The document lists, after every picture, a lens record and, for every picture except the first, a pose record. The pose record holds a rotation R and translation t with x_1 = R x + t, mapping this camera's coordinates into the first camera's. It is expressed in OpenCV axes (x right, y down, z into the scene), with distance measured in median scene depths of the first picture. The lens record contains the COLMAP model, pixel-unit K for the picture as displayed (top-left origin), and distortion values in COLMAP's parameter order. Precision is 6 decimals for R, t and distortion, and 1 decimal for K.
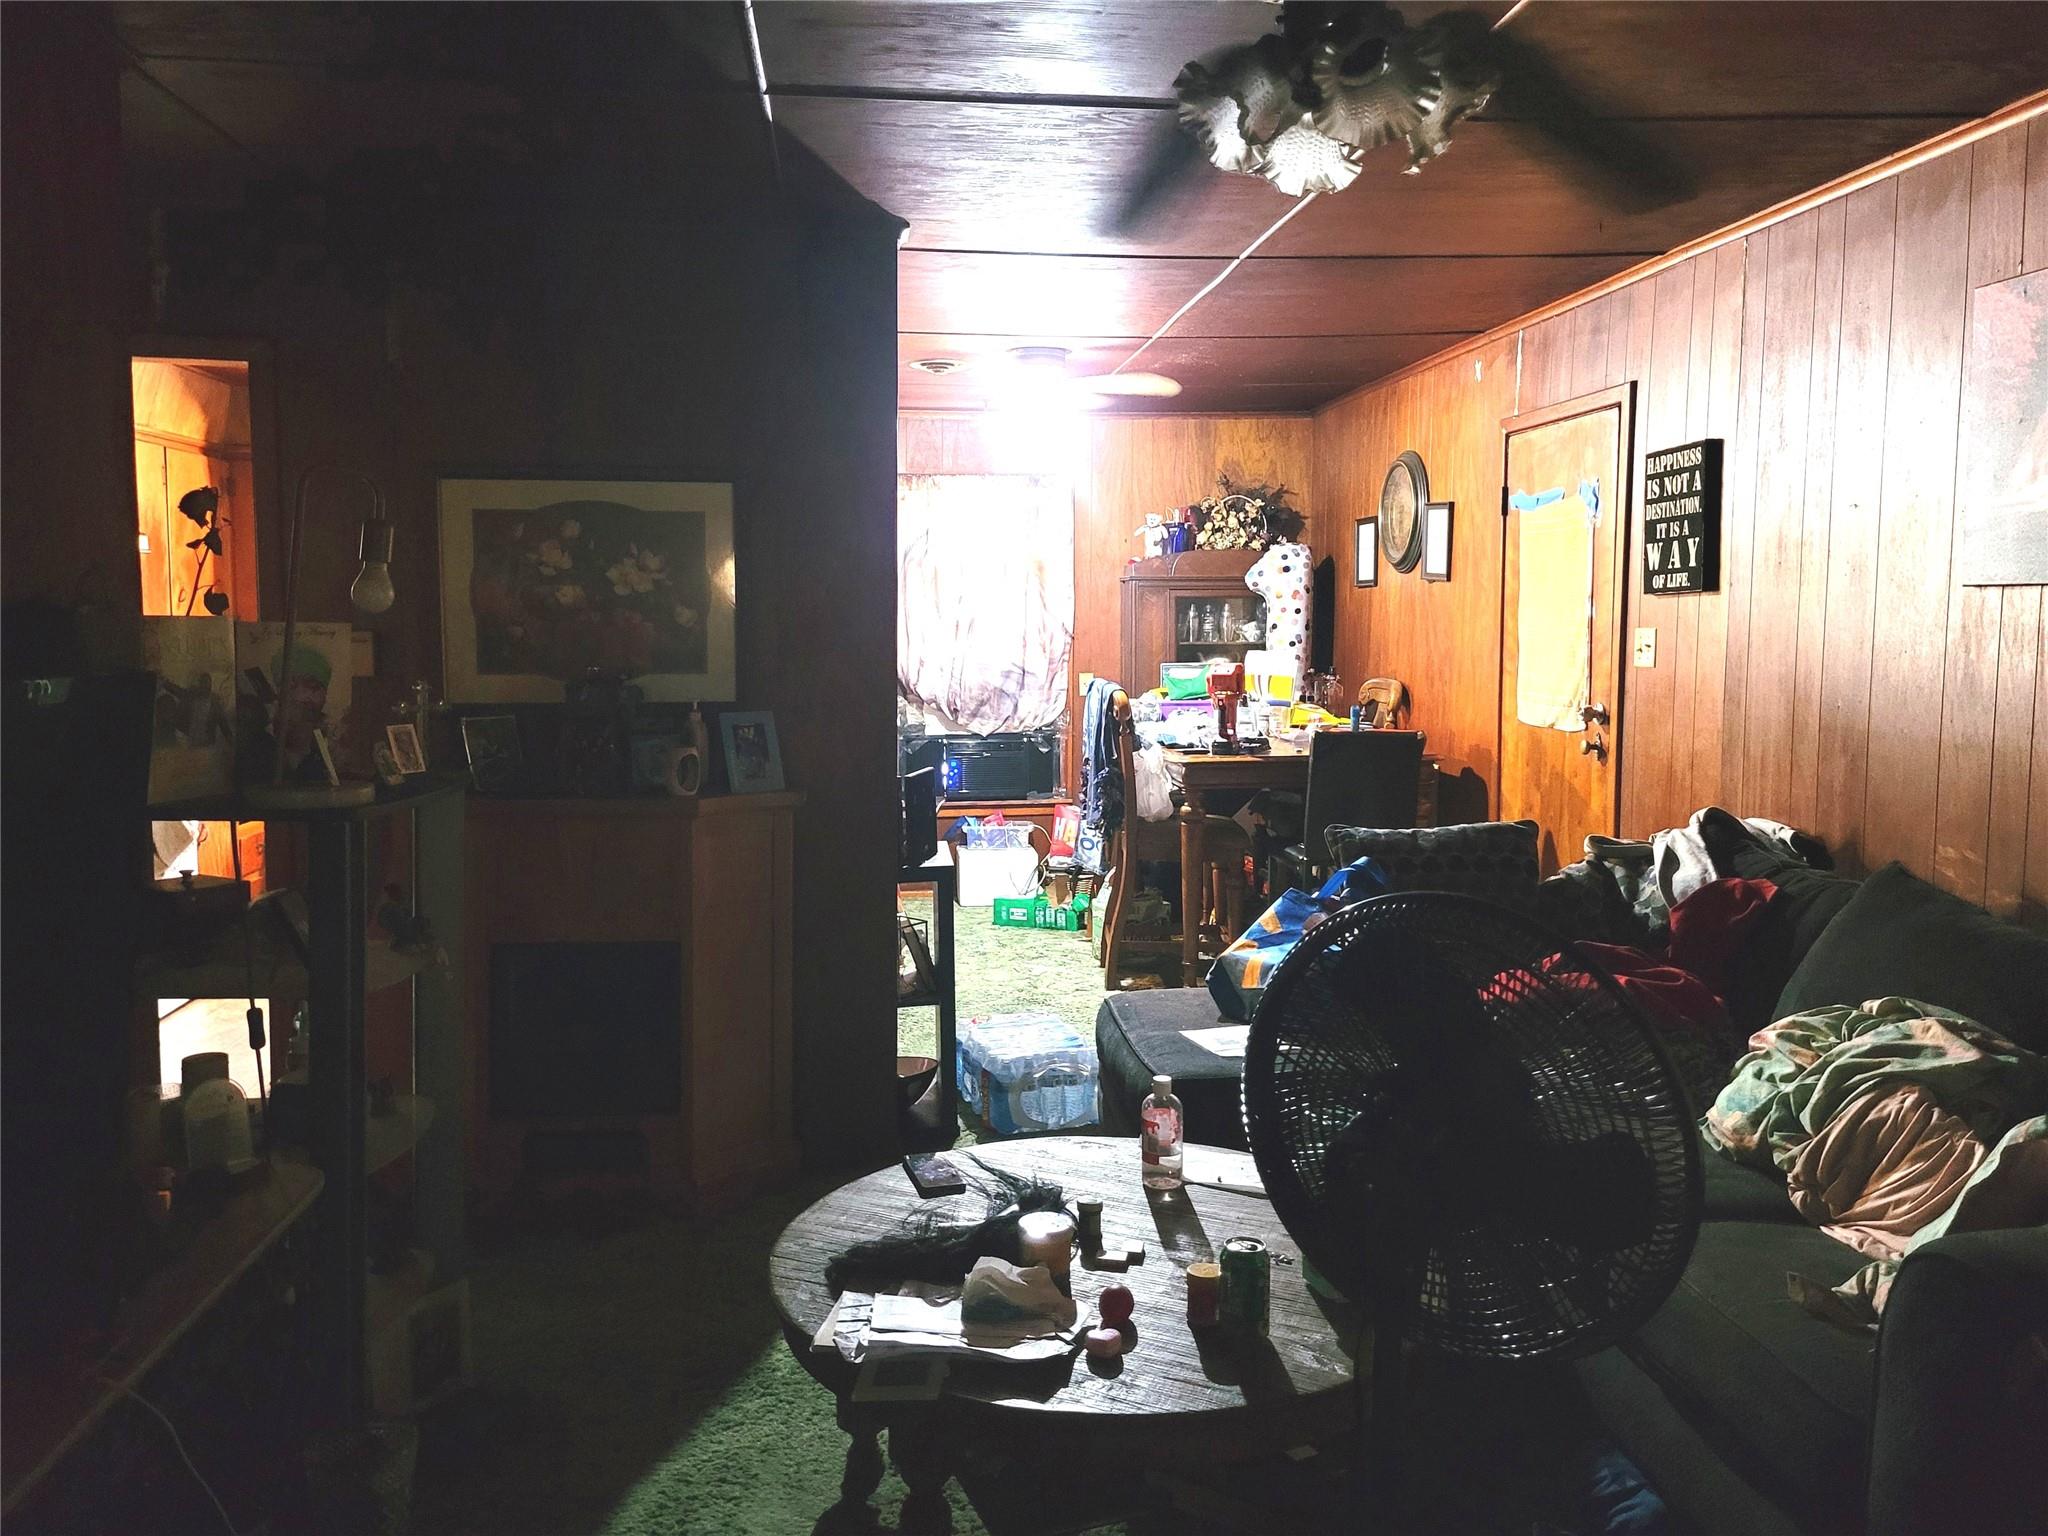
lens RADIAL K [[1541.3, 0, 1023.9], [0, 1541.3, 751.7], [0, 0, 1]] dist [0.047673, -0.038639]
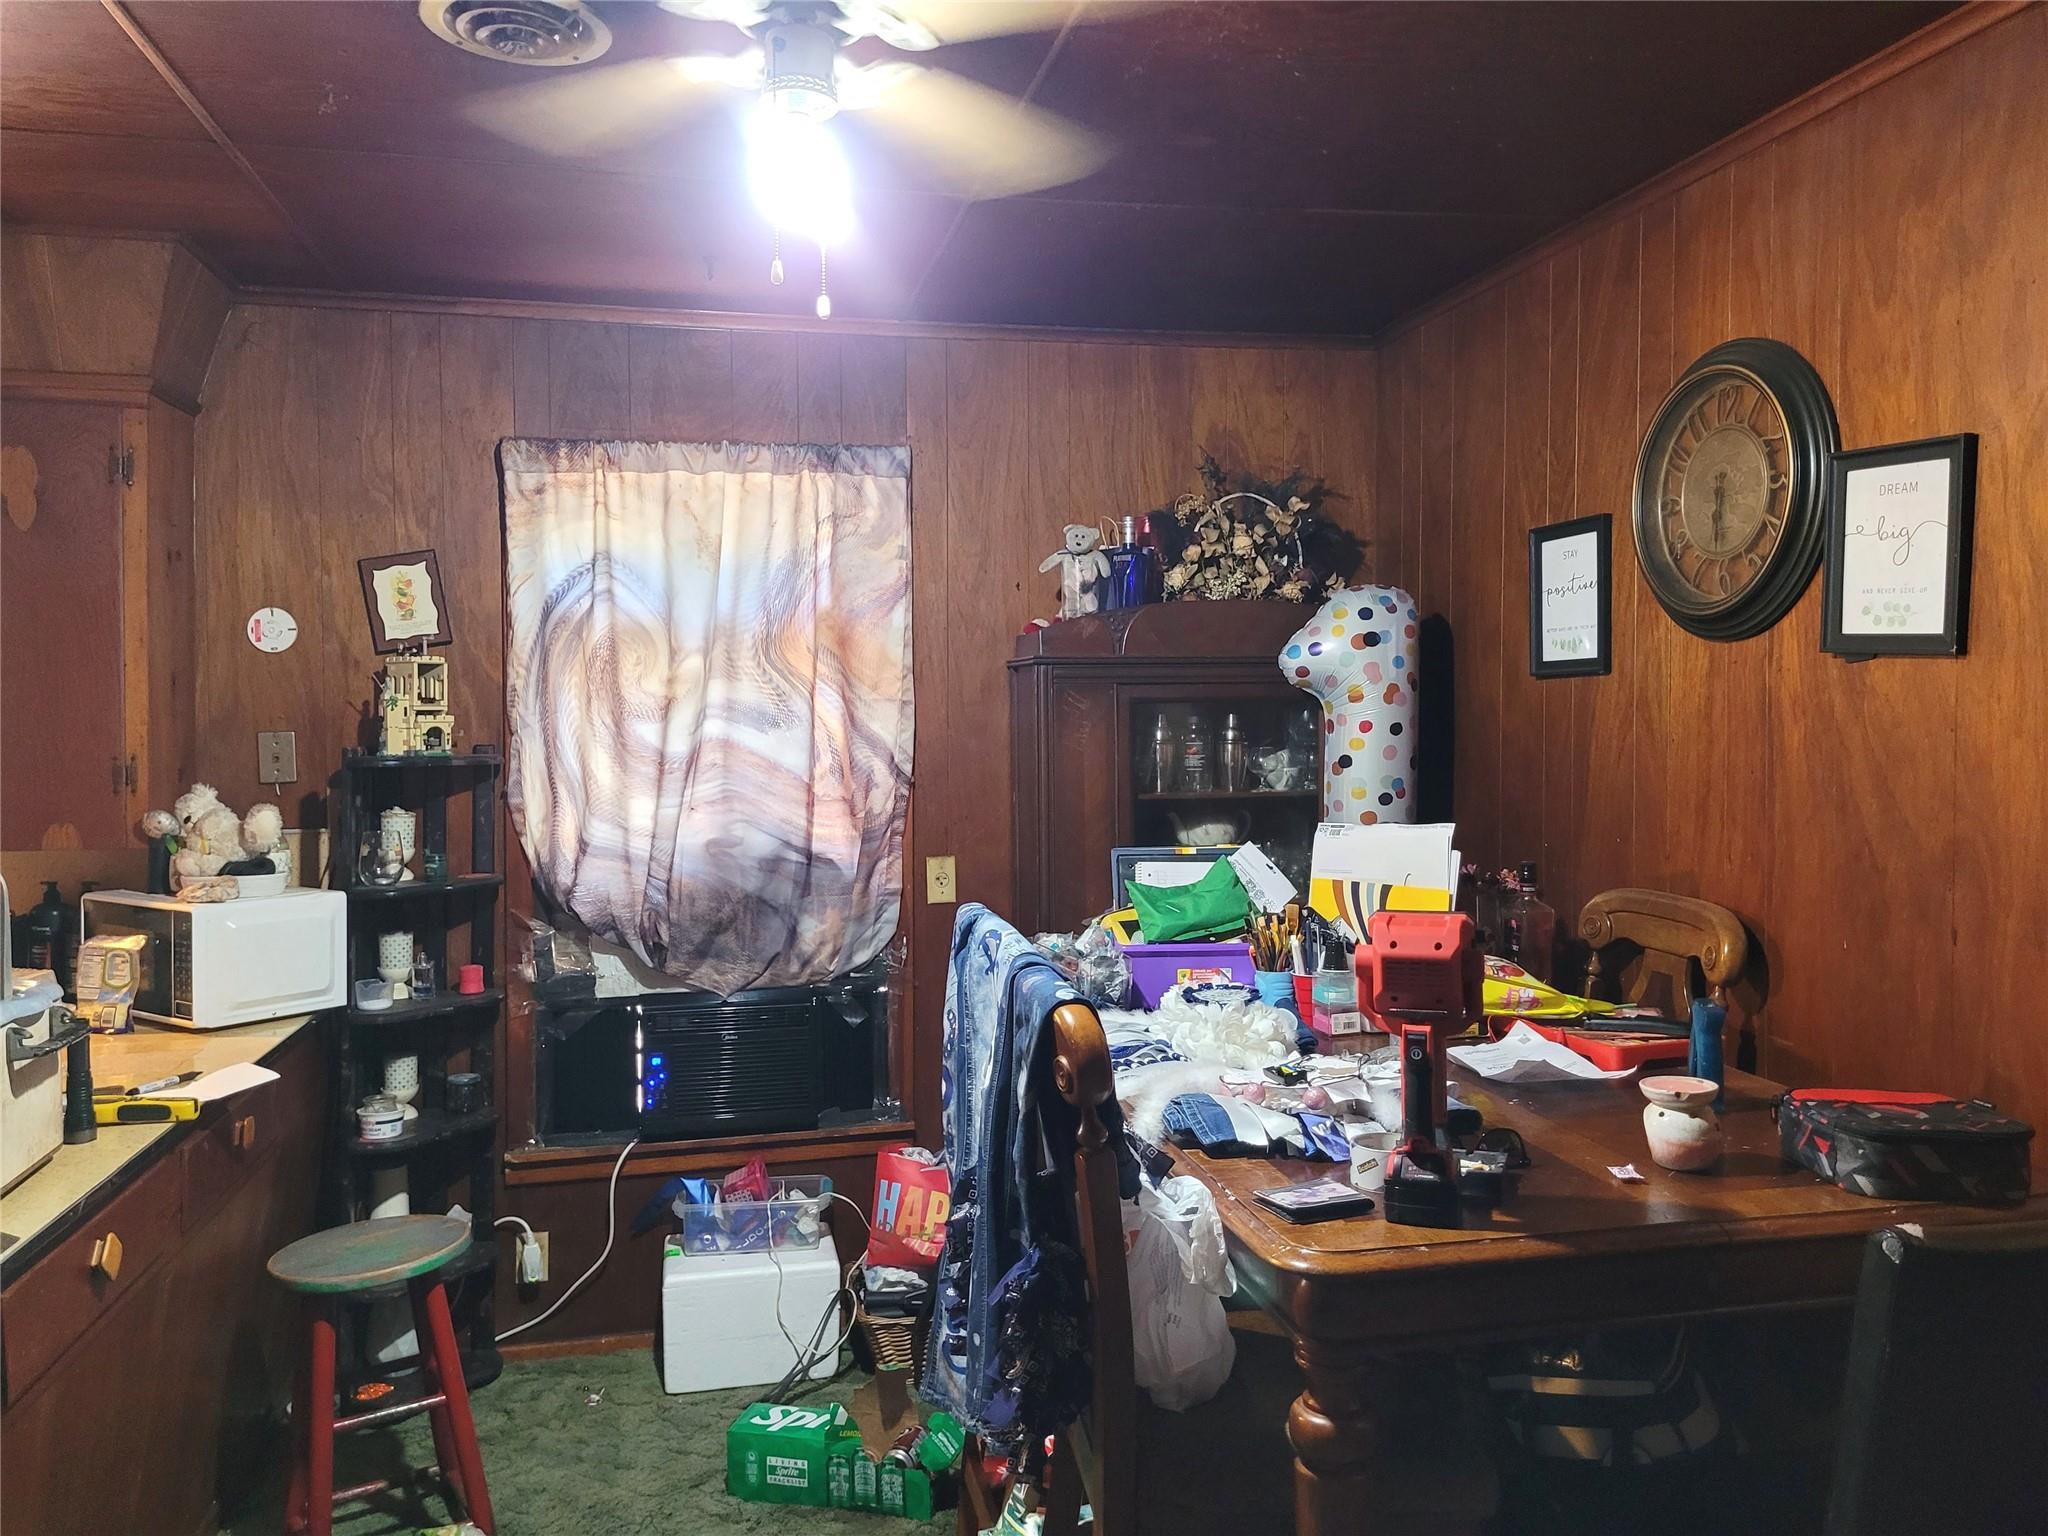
lens RADIAL K [[1541.3, 0, 1020.6], [0, 1541.3, 737.8], [0, 0, 1]] dist [0.047673, -0.038639]
pose [[0.994194, -0.007625, 0.107332, 0.014024], [0.015289, 0.997376, -0.070760, -0.054928], [-0.106511, 0.071990, 0.991702, 0.529457]]
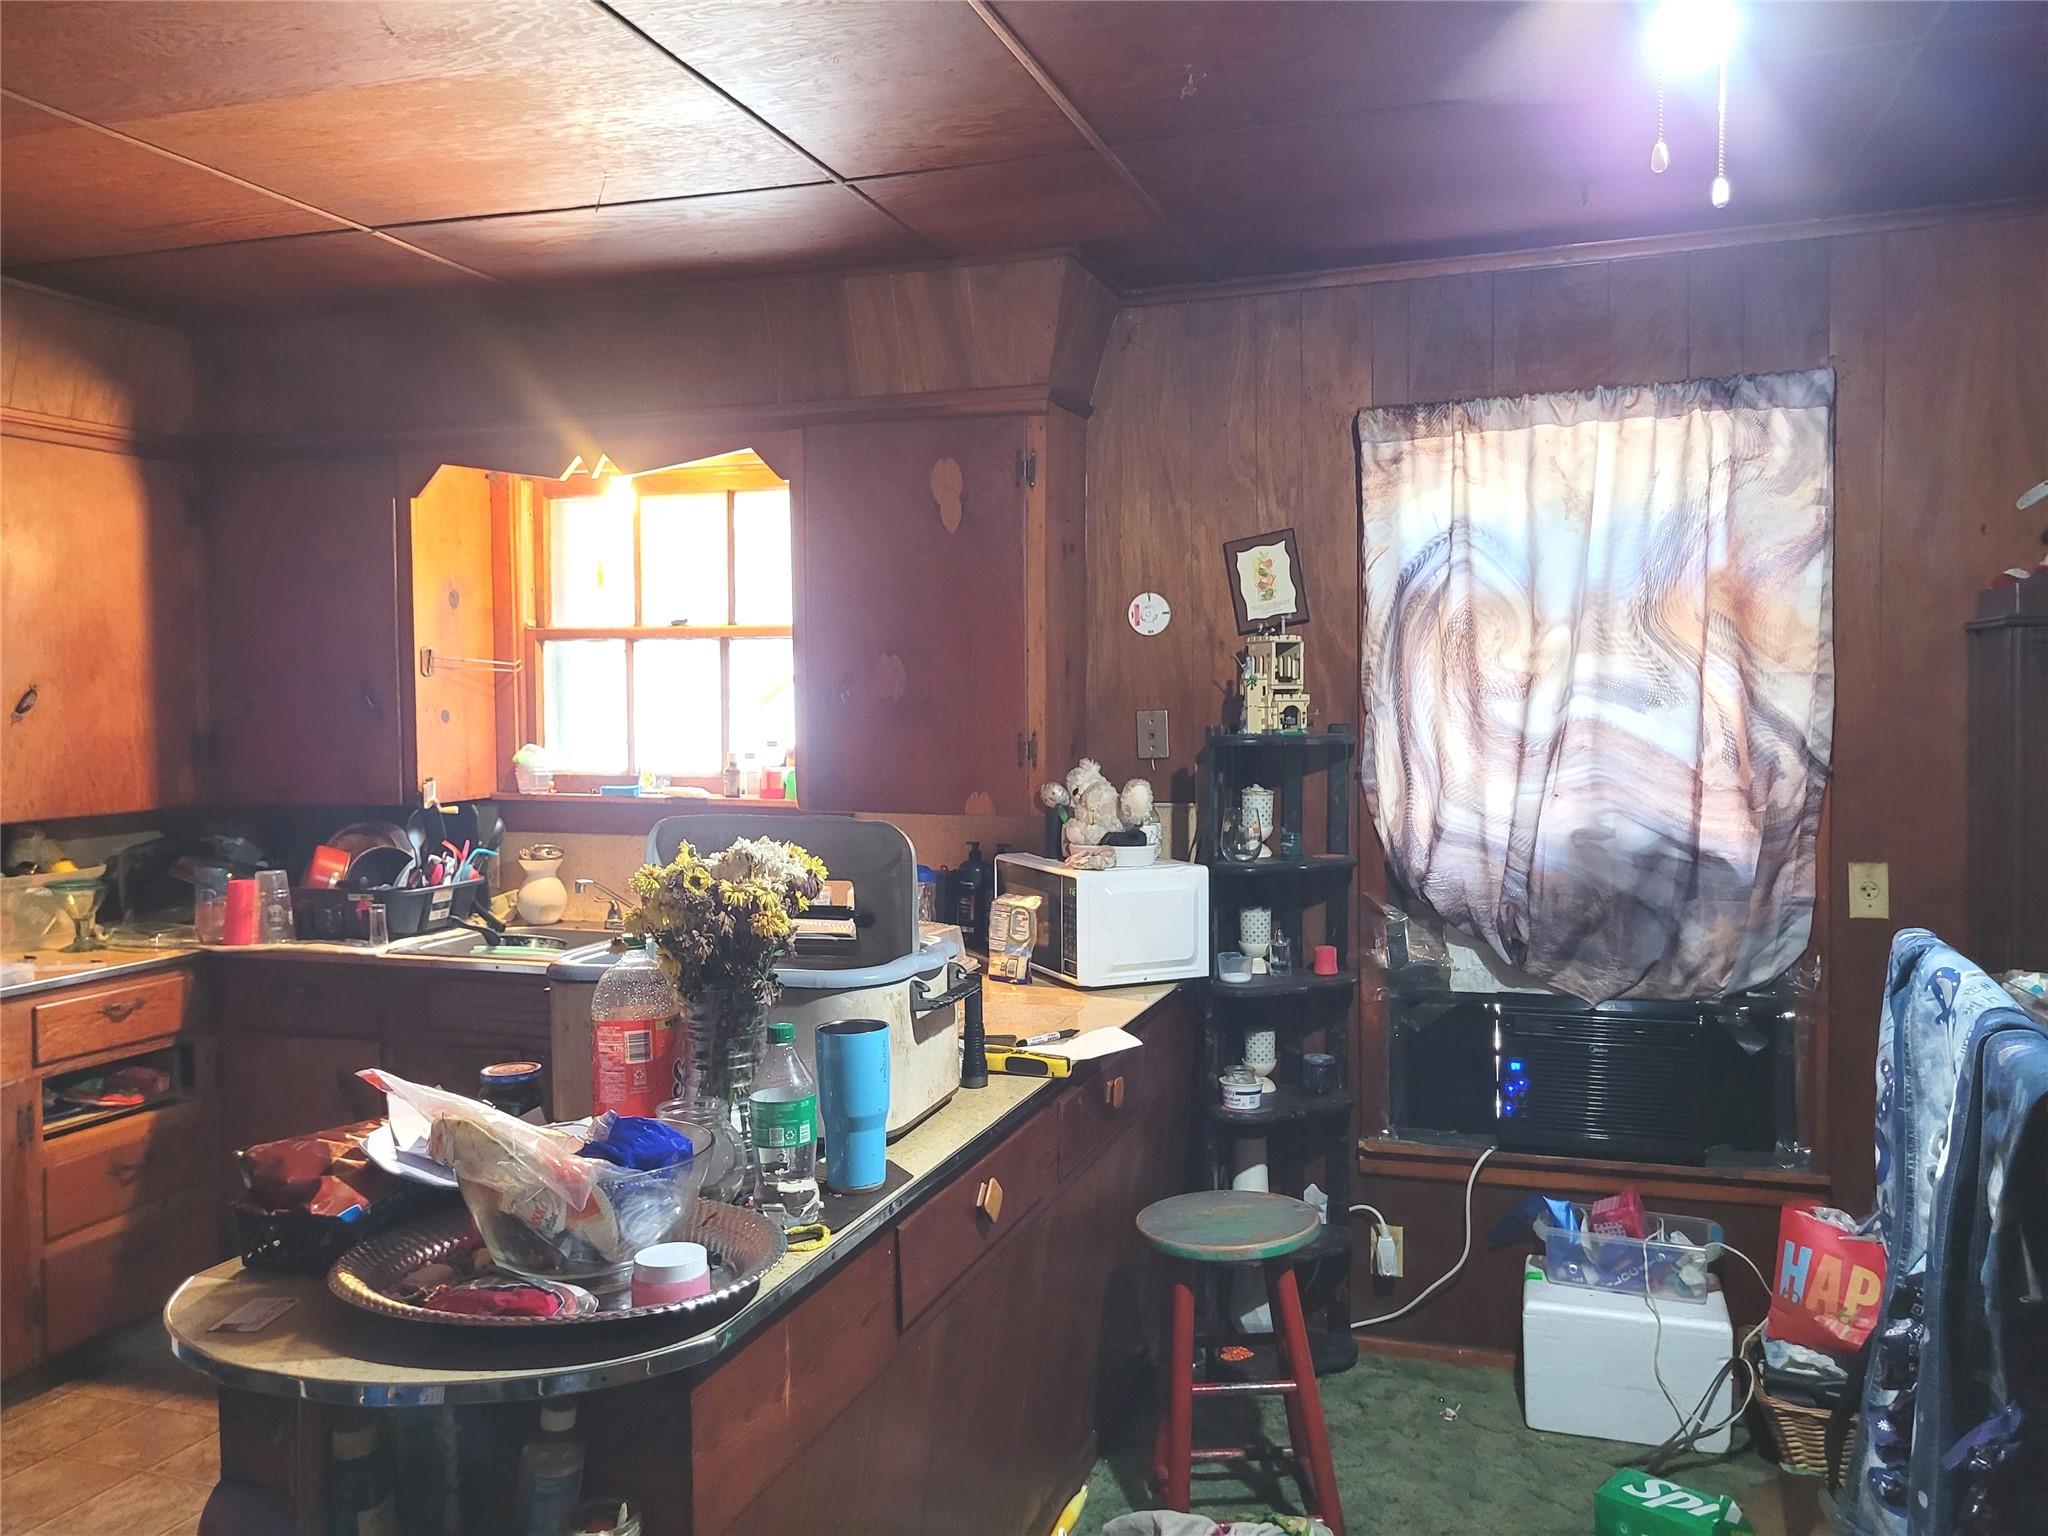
lens RADIAL K [[1541.3, 0, 1042.8], [0, 1541.3, 736.7], [0, 0, 1]] dist [0.047673, -0.038639]
pose [[0.909212, 0.001891, -0.416330, 0.014254], [-0.026071, 0.998286, -0.052402, -0.058183], [0.415517, 0.058499, 0.907702, 0.557547]]
